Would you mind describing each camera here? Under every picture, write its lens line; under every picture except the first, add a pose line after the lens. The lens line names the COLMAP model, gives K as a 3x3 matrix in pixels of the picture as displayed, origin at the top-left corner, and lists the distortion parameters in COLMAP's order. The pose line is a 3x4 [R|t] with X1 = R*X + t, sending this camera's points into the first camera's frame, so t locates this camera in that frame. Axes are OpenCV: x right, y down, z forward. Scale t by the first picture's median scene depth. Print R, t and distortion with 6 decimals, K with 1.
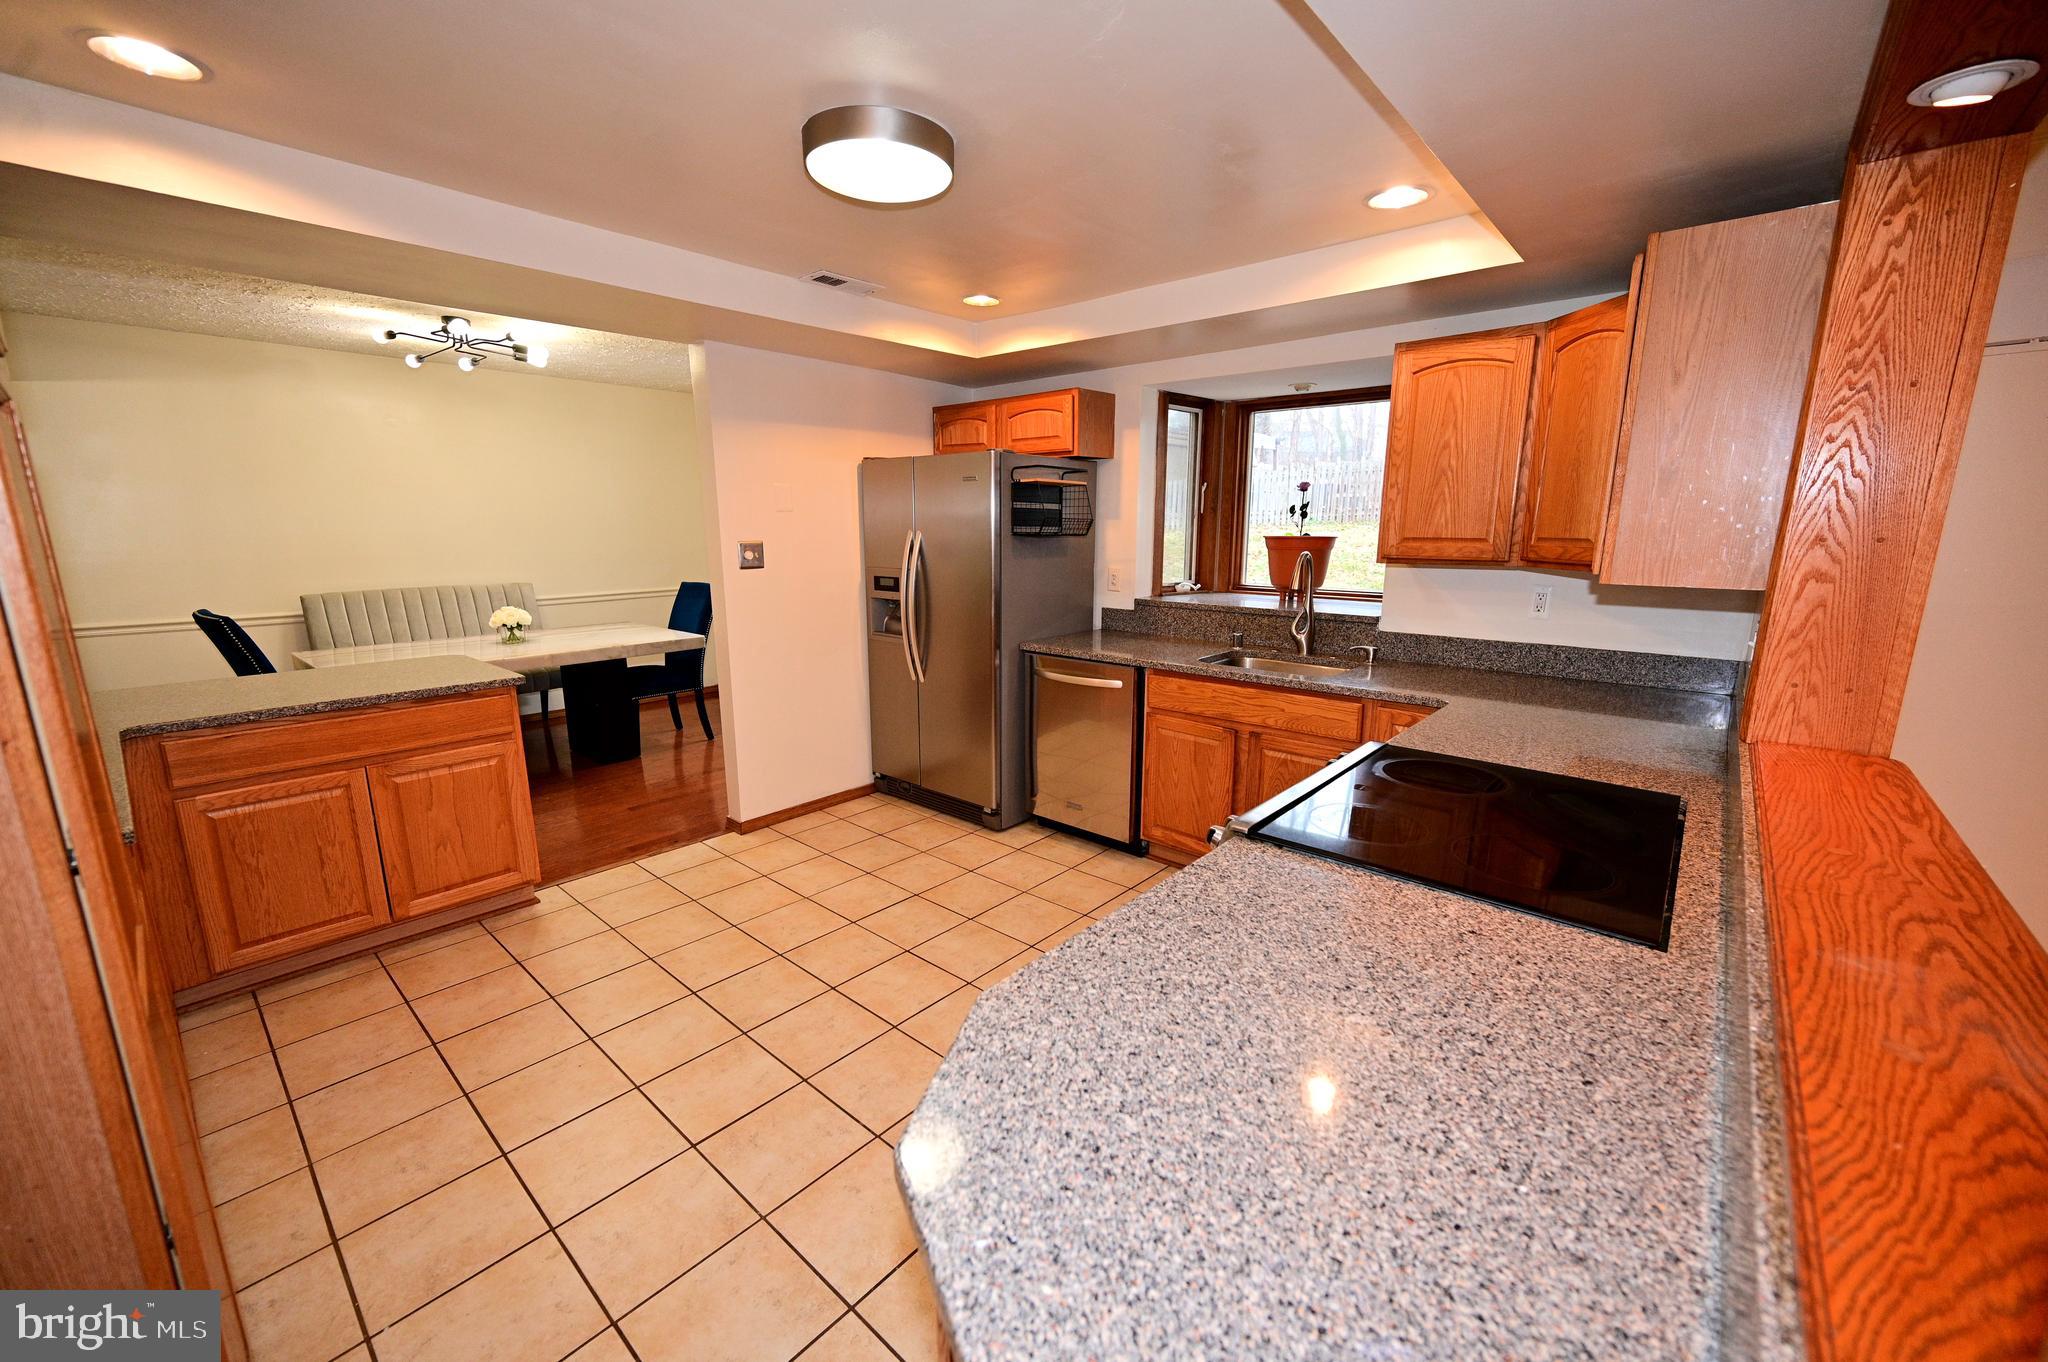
lens RADIAL K [[803.5, 0, 1029.7], [0, 803.5, 690.0], [0, 0, 1]] dist [-0.002338, 0.000456]
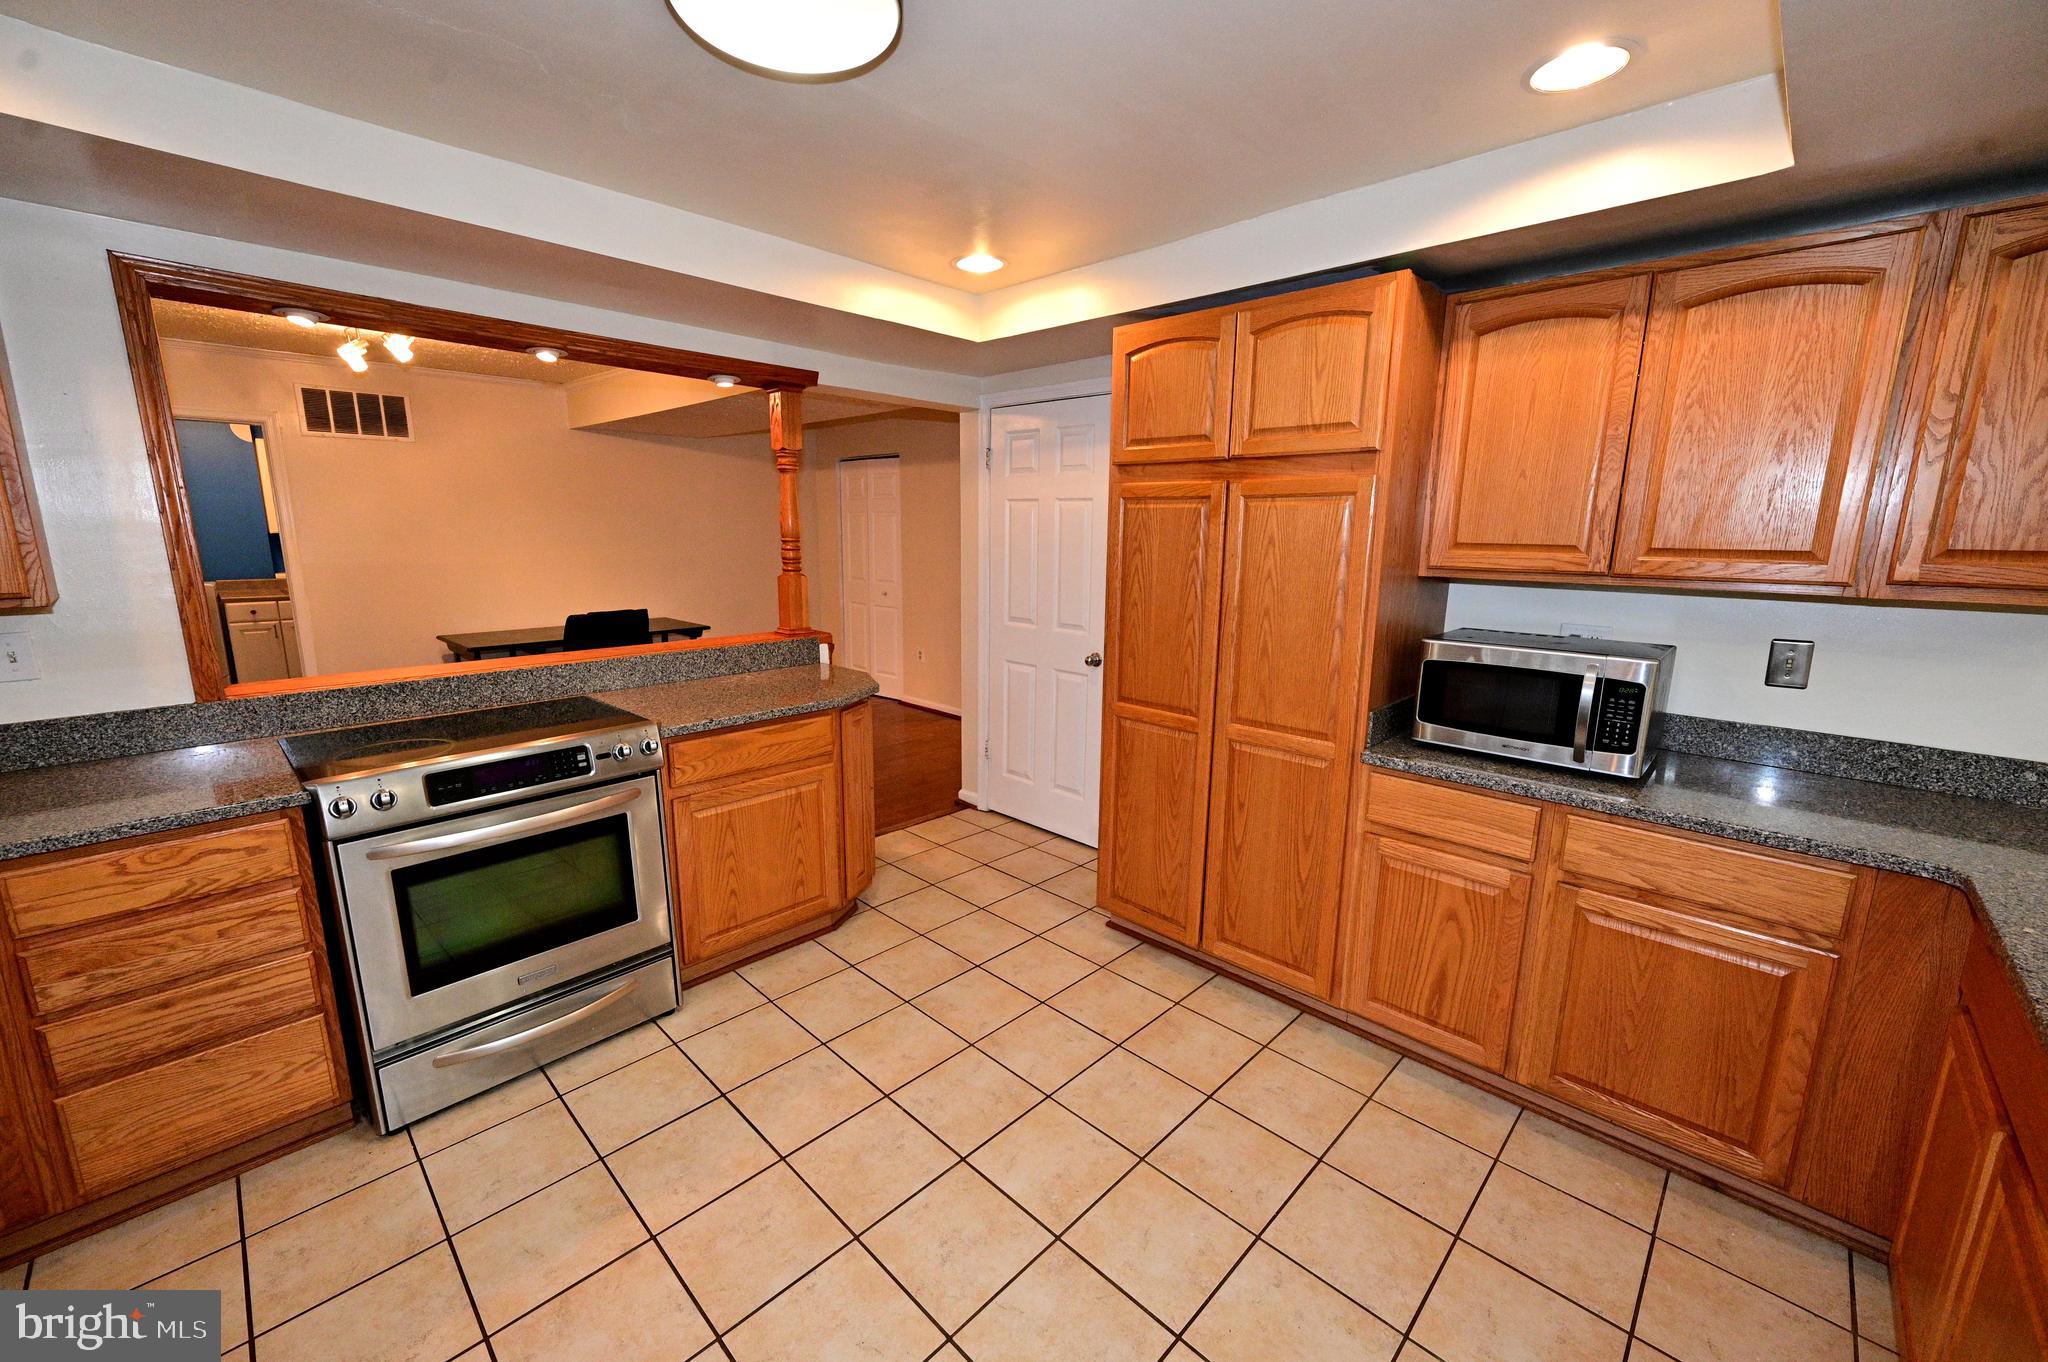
lens RADIAL K [[803.5, 0, 1020.1], [0, 803.5, 682.2], [0, 0, 1]] dist [-0.002338, 0.000456]
pose [[-0.998403, -0.022119, 0.051980, -0.216793], [-0.000372, 0.922717, 0.385478, -0.207592], [-0.056489, 0.384843, -0.921252, 0.931911]]
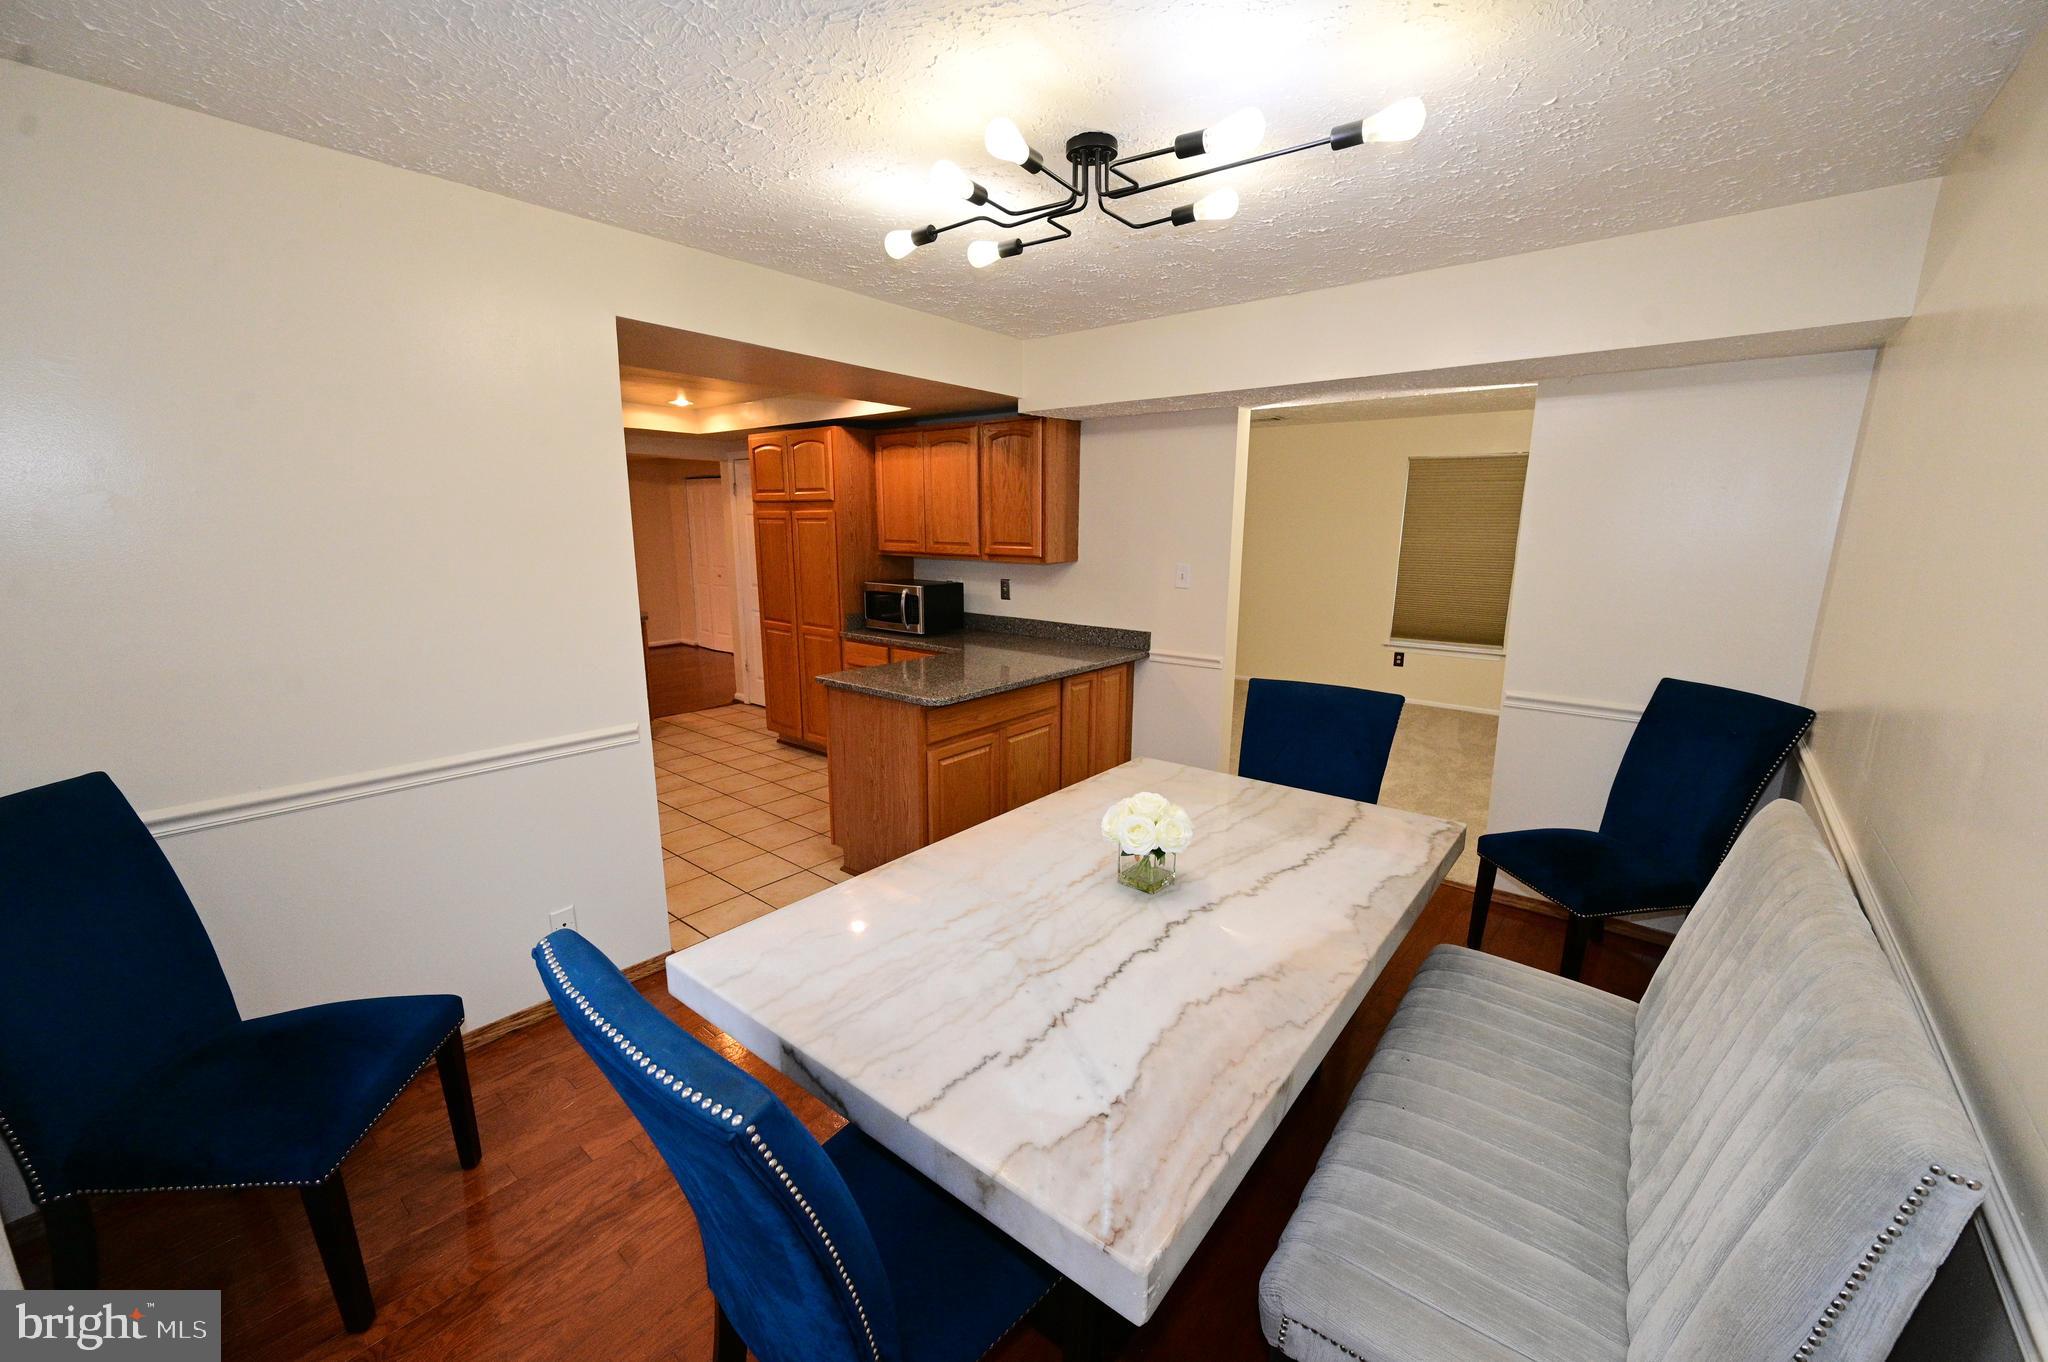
lens RADIAL K [[803.5, 0, 1028.4], [0, 803.5, 690.3], [0, 0, 1]] dist [-0.002338, 0.000456]
pose [[-0.999602, -0.002156, -0.028135, -0.718045], [-0.013303, 0.915321, 0.402506, -0.390092], [0.024884, 0.402720, -0.914985, 1.675774]]
